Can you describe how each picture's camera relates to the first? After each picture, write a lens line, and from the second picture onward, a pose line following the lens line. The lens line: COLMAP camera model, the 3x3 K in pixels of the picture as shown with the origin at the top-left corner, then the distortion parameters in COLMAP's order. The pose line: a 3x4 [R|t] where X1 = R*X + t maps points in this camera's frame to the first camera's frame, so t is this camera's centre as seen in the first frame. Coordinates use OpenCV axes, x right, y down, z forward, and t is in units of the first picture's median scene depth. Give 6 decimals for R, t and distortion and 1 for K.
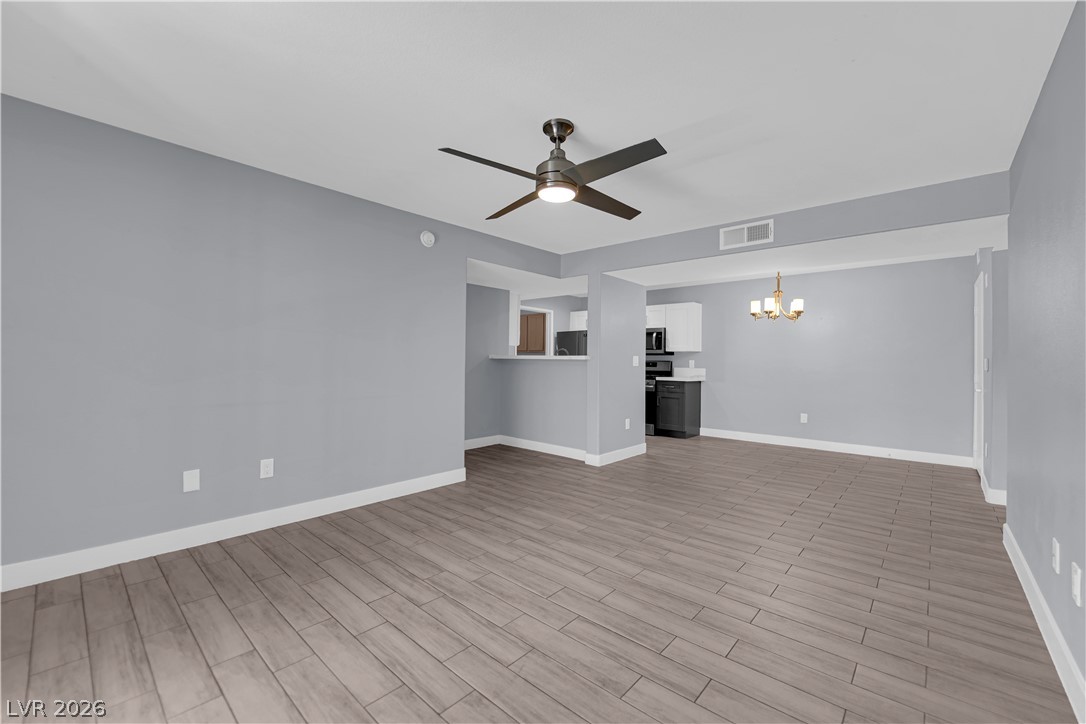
lens RADIAL K [[439.0, 0, 552.7], [0, 439.0, 351.5], [0, 0, 1]] dist [-0.012124, -0.001919]
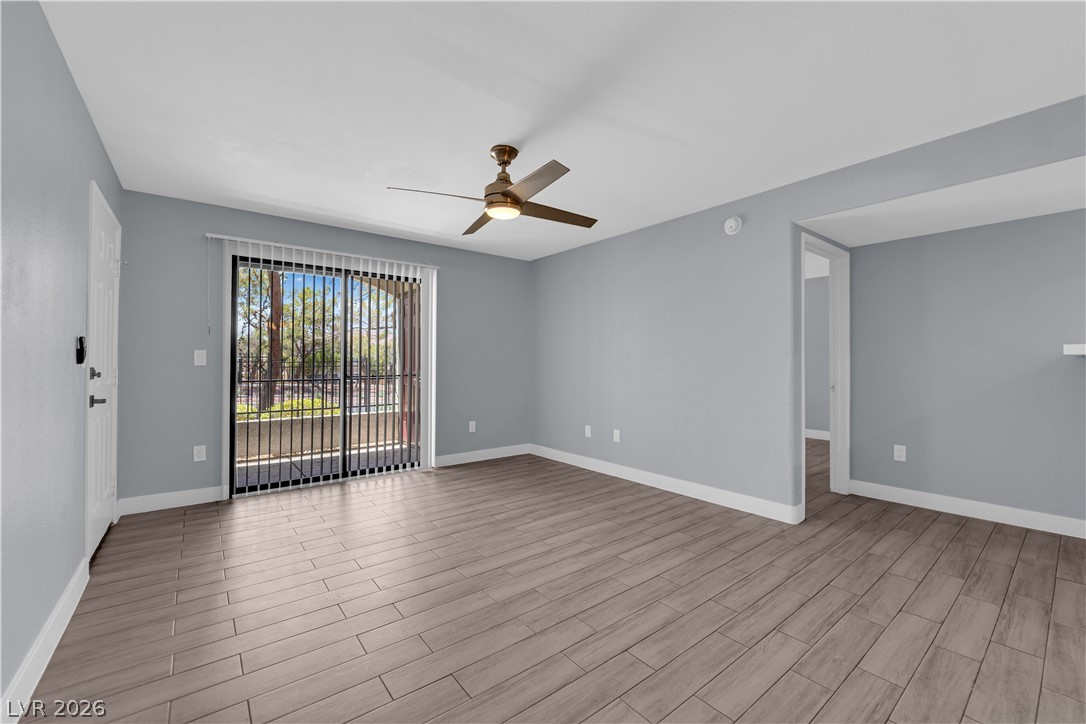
lens RADIAL K [[439.0, 0, 544.1], [0, 439.0, 358.8], [0, 0, 1]] dist [-0.012124, -0.001919]
pose [[-0.177677, -0.015865, -0.983961, 0.703204], [0.019039, 0.999627, -0.019555, 0.025363], [0.983905, -0.022209, -0.177308, 0.841793]]
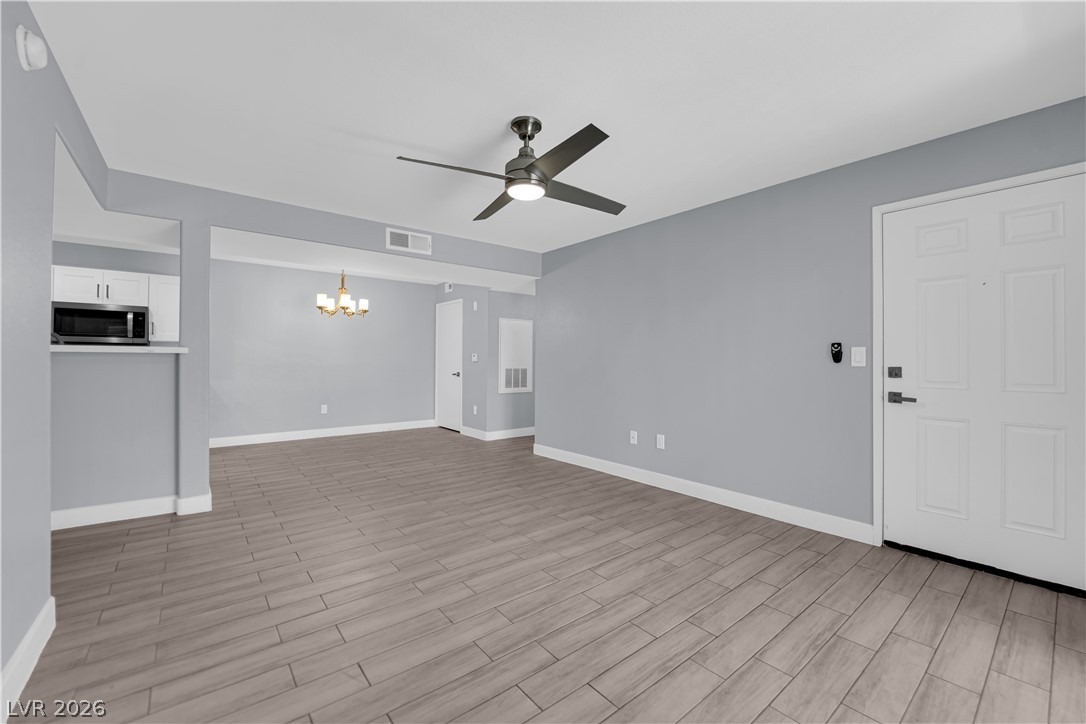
lens RADIAL K [[439.0, 0, 540.3], [0, 439.0, 354.0], [0, 0, 1]] dist [-0.012124, -0.001919]
pose [[0.177424, 0.000423, 0.984134, -0.631164], [-0.024991, 0.999679, 0.004076, 0.004073], [-0.983817, -0.025318, 0.177377, 0.509395]]
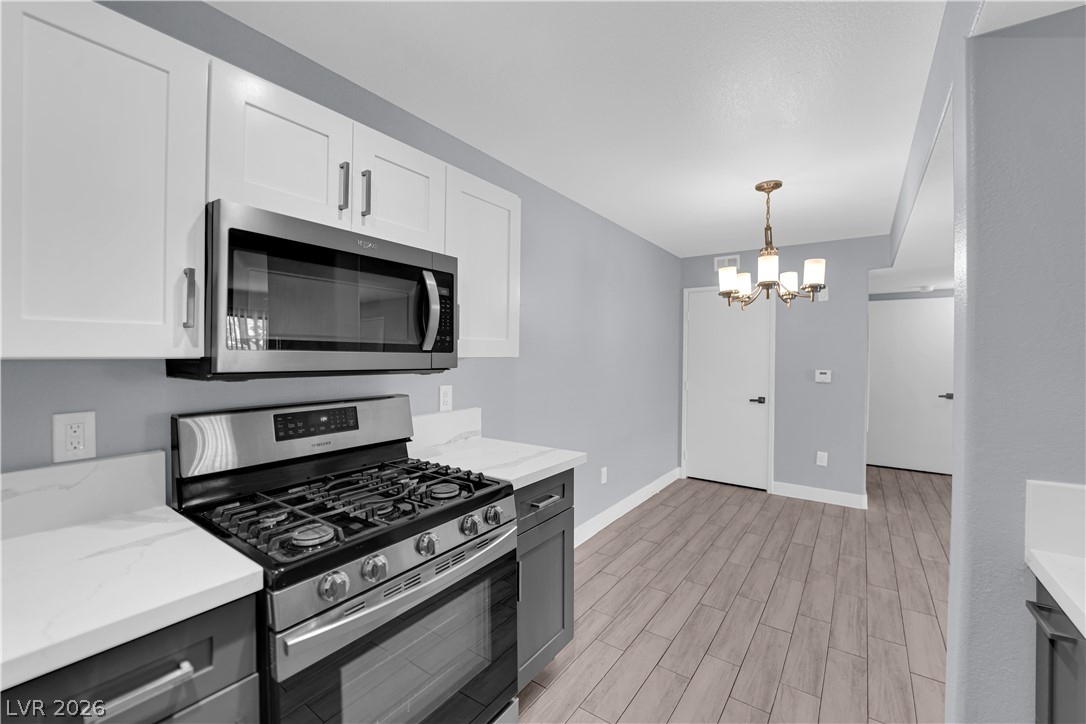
lens RADIAL K [[439.0, 0, 538.7], [0, 439.0, 356.2], [0, 0, 1]] dist [-0.012124, -0.001919]
pose [[-0.097712, -0.017522, 0.995060, 0.029703], [-0.029794, 0.999448, 0.014674, -0.013483], [-0.994769, -0.028213, -0.098181, 1.935397]]
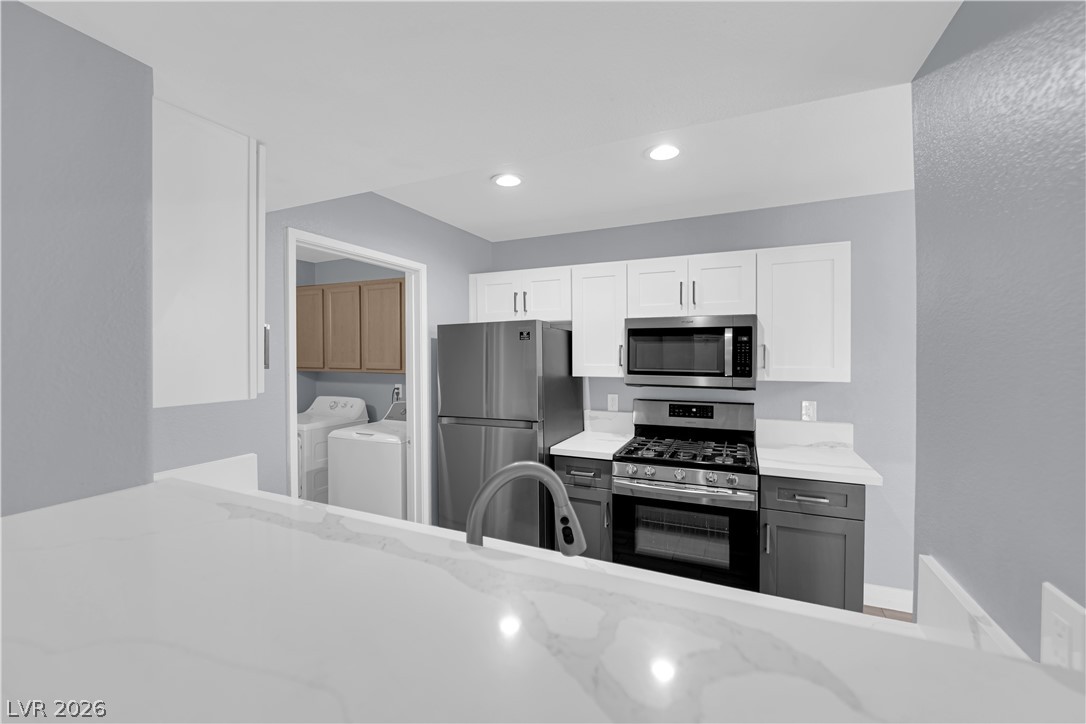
lens RADIAL K [[439.0, 0, 559.8], [0, 439.0, 353.8], [0, 0, 1]] dist [-0.012124, -0.001919]
pose [[0.953723, -0.012670, 0.300419, -0.006348], [0.005767, 0.999699, 0.023852, -0.064111], [-0.300630, -0.021016, 0.953509, 1.408119]]
